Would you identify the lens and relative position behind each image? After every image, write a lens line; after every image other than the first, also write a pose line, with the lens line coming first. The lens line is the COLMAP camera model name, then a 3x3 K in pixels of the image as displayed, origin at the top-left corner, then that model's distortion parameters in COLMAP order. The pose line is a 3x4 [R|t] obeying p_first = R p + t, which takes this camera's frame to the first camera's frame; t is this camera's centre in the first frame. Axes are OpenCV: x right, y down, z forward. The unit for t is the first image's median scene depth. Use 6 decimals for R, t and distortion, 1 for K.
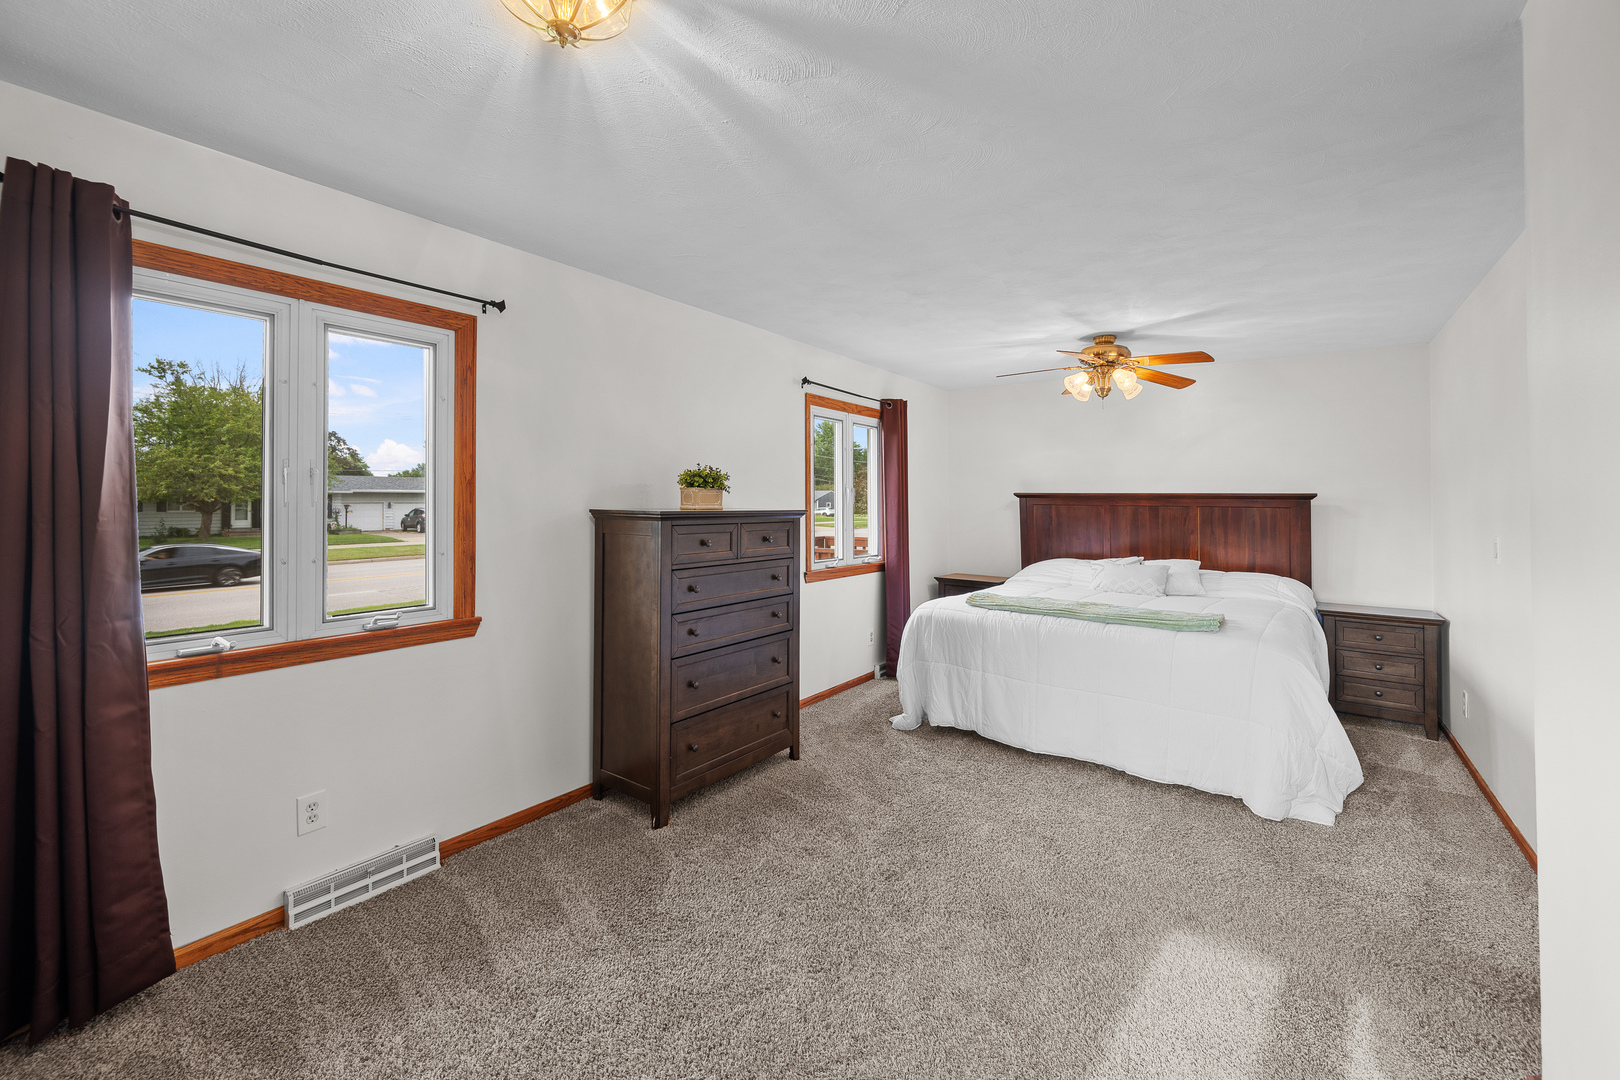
lens RADIAL K [[632.9, 0, 808.4], [0, 632.9, 496.1], [0, 0, 1]] dist [0.000451, 0.000013]
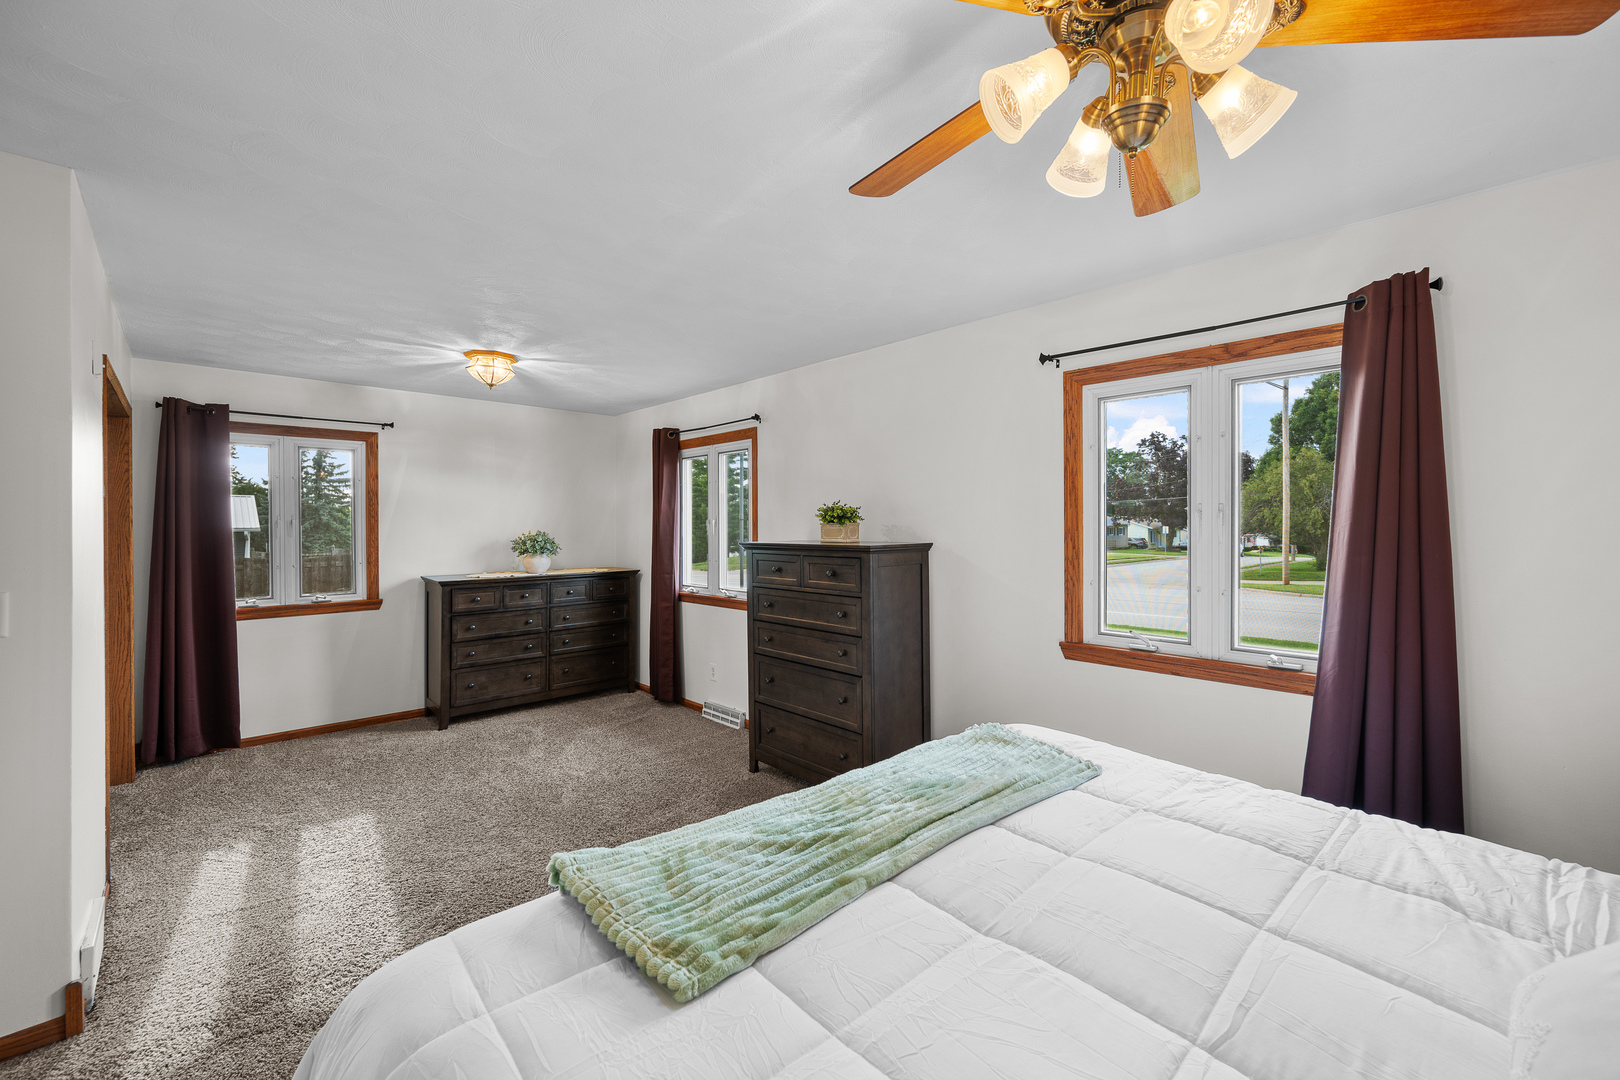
lens RADIAL K [[654.3, 0, 810.0], [0, 654.3, 540.0], [0, 0, 1]] dist [0.001278, 0.000076]
pose [[-0.161808, 0.014154, -0.986721, 0.948658], [0.007292, 0.999887, 0.013147, 0.000826], [0.986795, -0.005067, -0.161893, 1.124784]]
